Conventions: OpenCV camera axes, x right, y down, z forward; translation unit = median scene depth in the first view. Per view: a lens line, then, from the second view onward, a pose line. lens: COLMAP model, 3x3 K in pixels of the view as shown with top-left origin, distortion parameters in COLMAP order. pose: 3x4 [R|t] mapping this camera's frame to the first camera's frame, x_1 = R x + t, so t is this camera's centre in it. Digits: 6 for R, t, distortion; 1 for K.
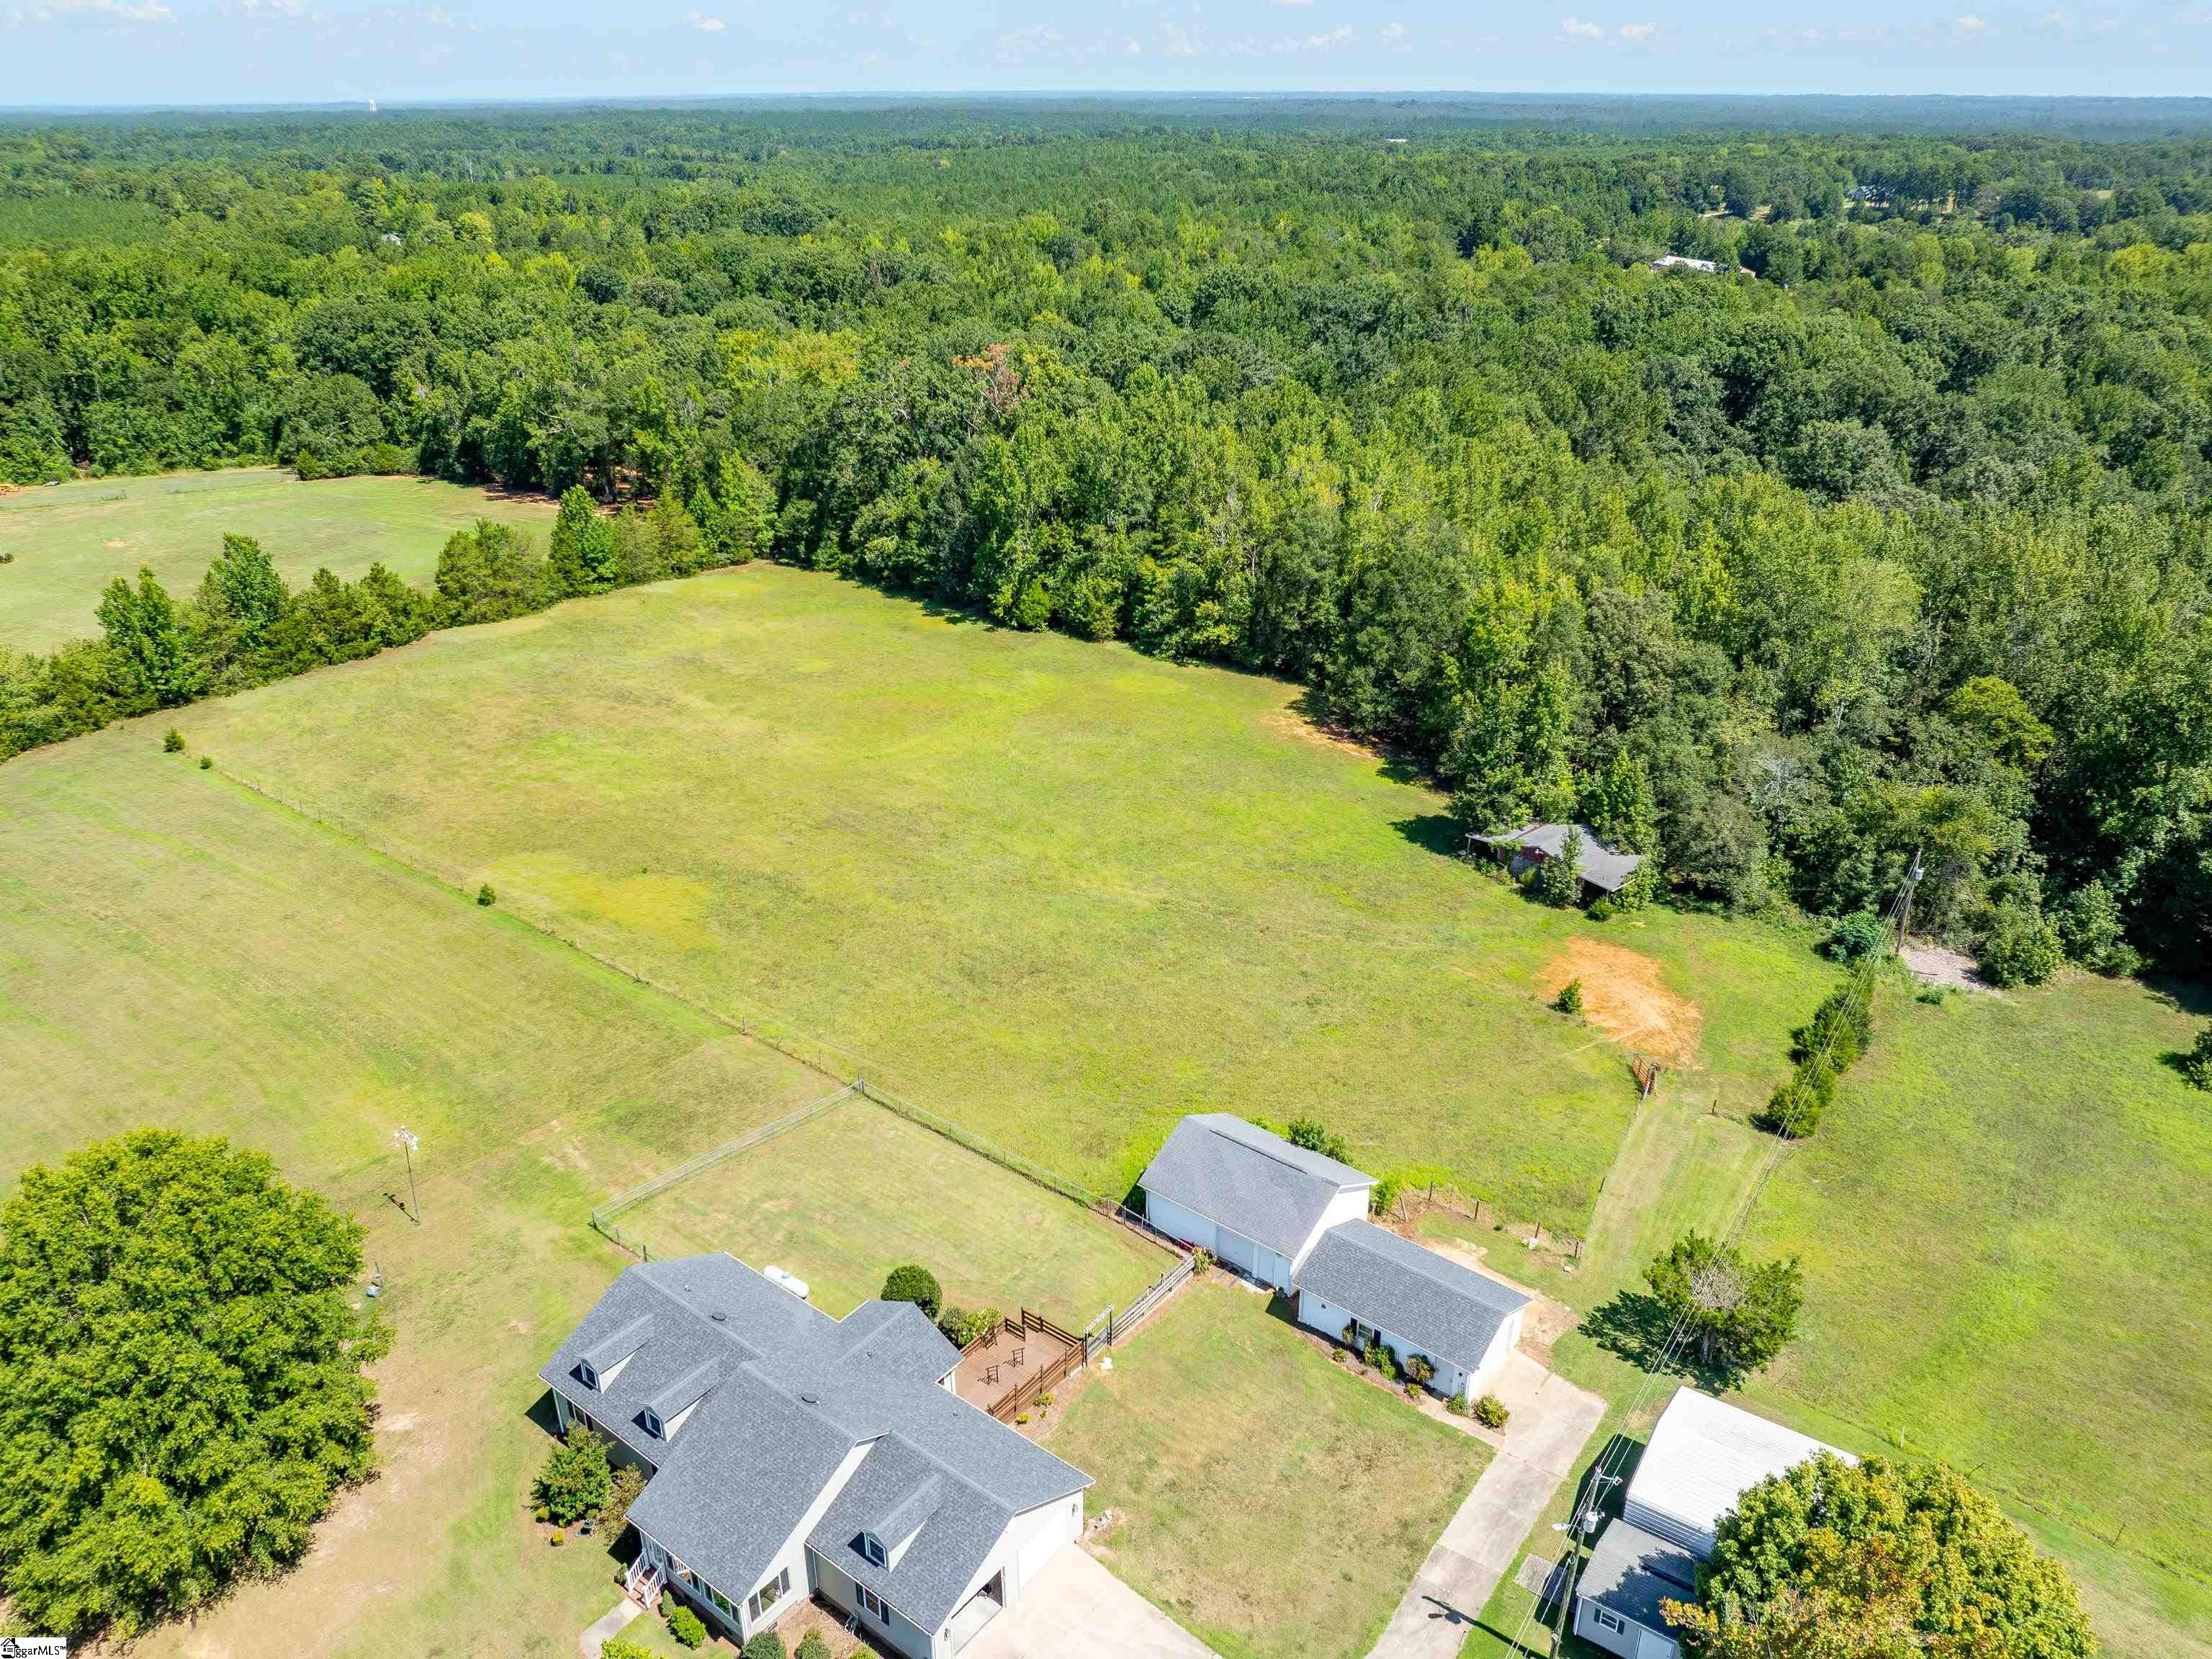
lens RADIAL K [[1632.7, 0, 1106.0], [0, 1632.7, 829.5], [0, 0, 1]] dist [-0.043353, 0.012189]
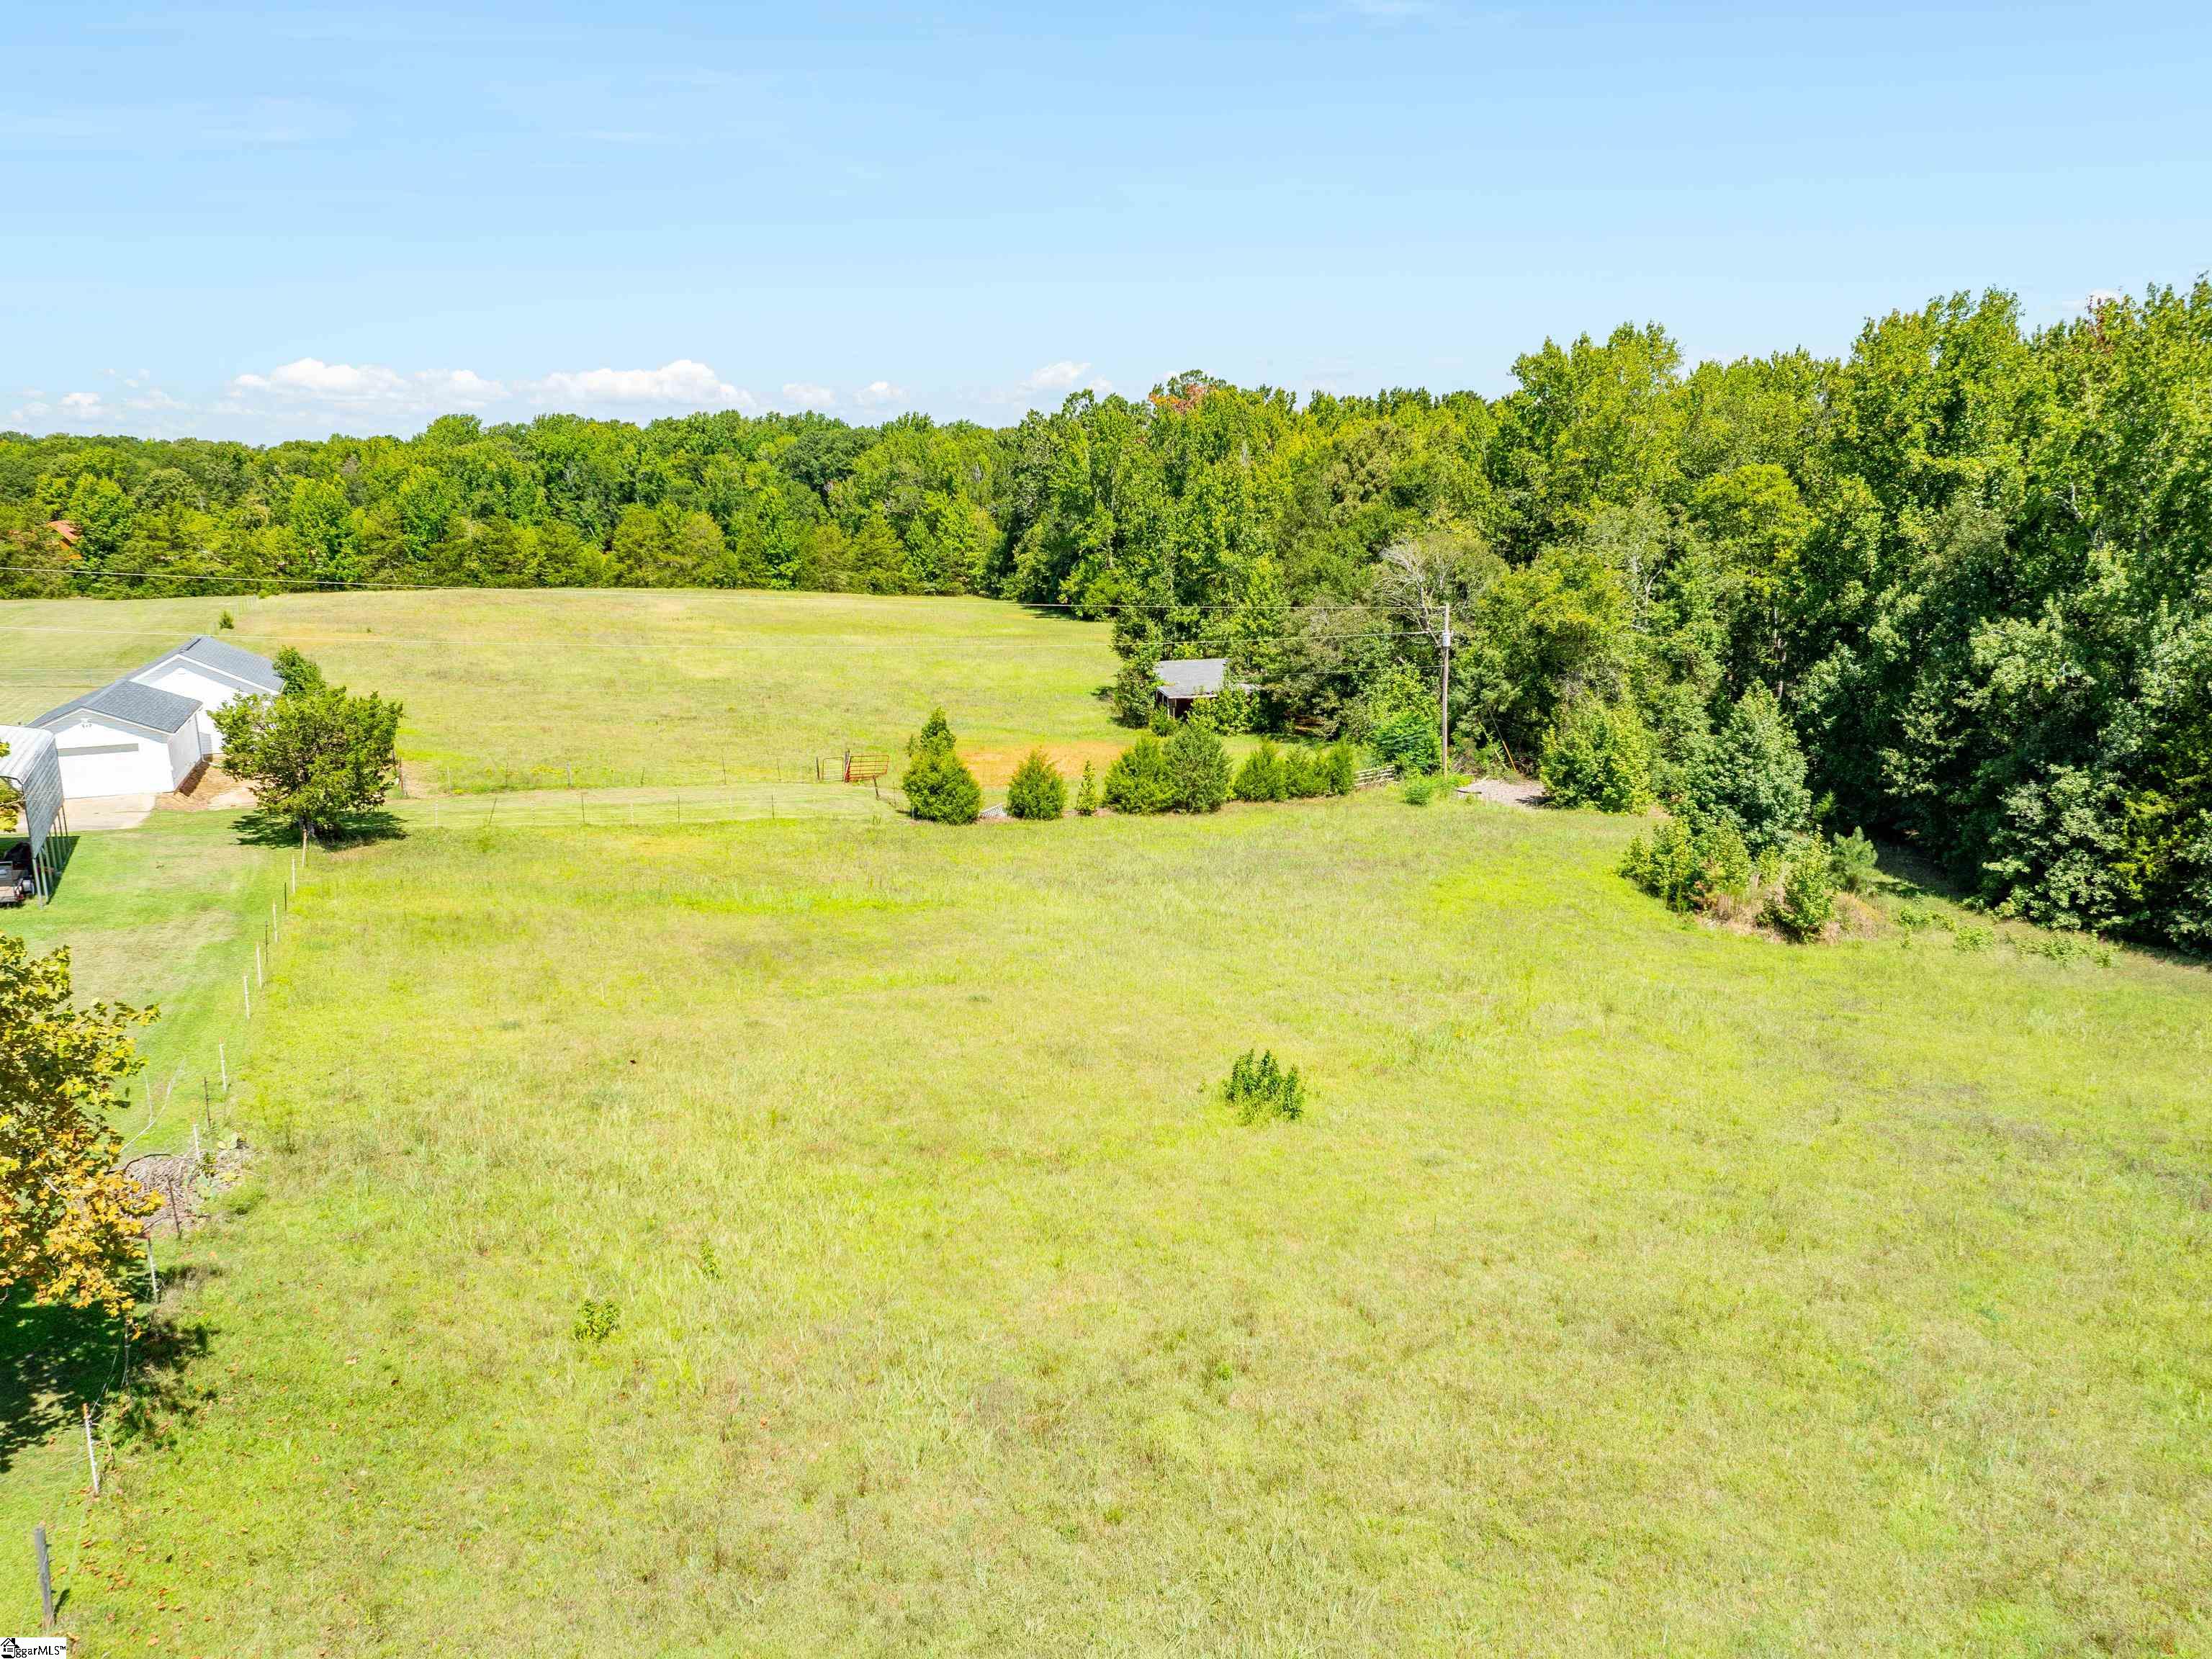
lens RADIAL K [[1632.7, 0, 1106.0], [0, 1632.7, 829.5], [0, 0, 1]] dist [-0.043353, 0.012189]
pose [[0.876339, 0.089400, -0.473326, 0.461427], [-0.184164, 0.970157, -0.157730, 0.159950], [0.445099, 0.225395, 0.866651, 0.211696]]
